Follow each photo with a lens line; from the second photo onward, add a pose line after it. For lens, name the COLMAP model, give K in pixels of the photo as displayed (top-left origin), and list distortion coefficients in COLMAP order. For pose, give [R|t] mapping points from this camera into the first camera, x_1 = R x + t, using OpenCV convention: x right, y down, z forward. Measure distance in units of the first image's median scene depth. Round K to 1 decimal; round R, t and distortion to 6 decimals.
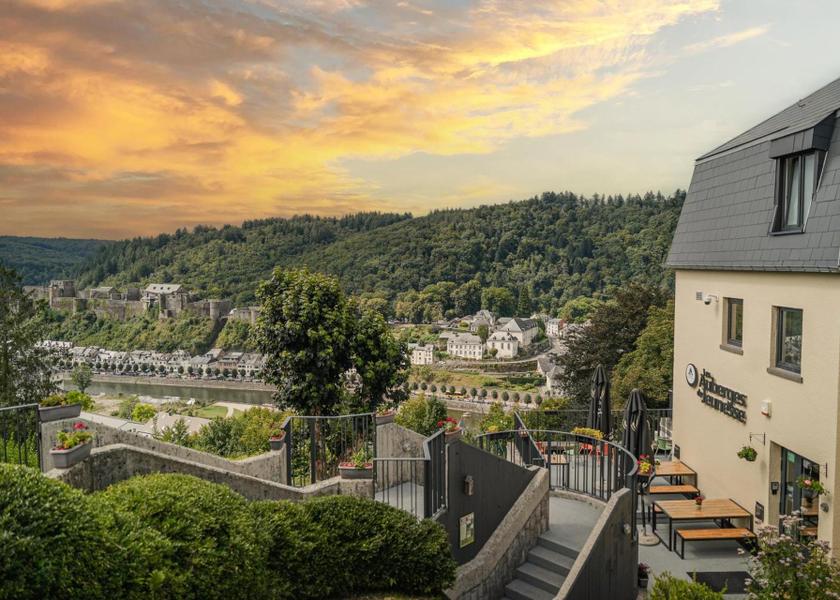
lens RADIAL K [[572.0, 0, 420.0], [0, 572.0, 300.0], [0, 0, 1]] dist [-0.072578, 0.053527]
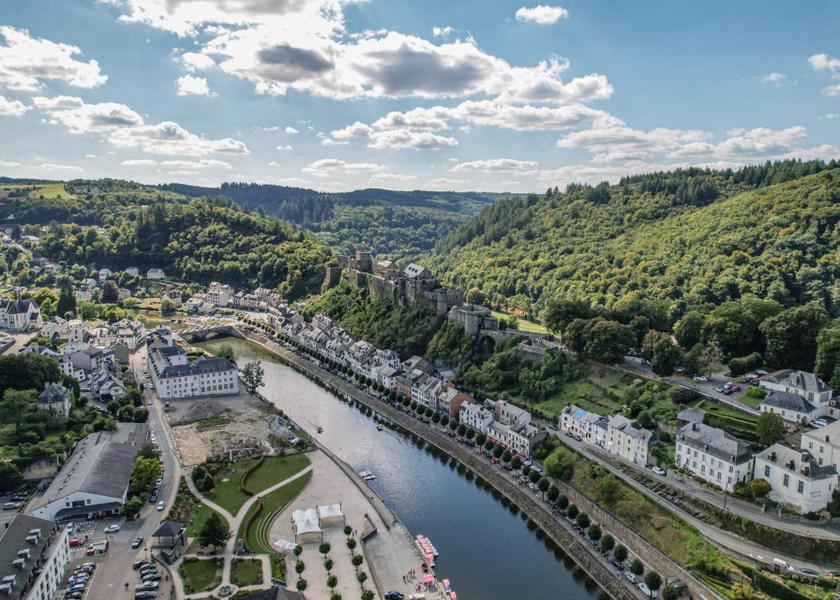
lens RADIAL K [[572.0, 0, 420.0], [0, 572.0, 300.0], [0, 0, 1]] dist [-0.072578, 0.053527]
pose [[0.739449, 0.100708, -0.665638, 0.104341], [-0.045412, 0.993957, 0.099933, -0.043628], [0.671680, -0.043667, 0.739554, 0.250992]]
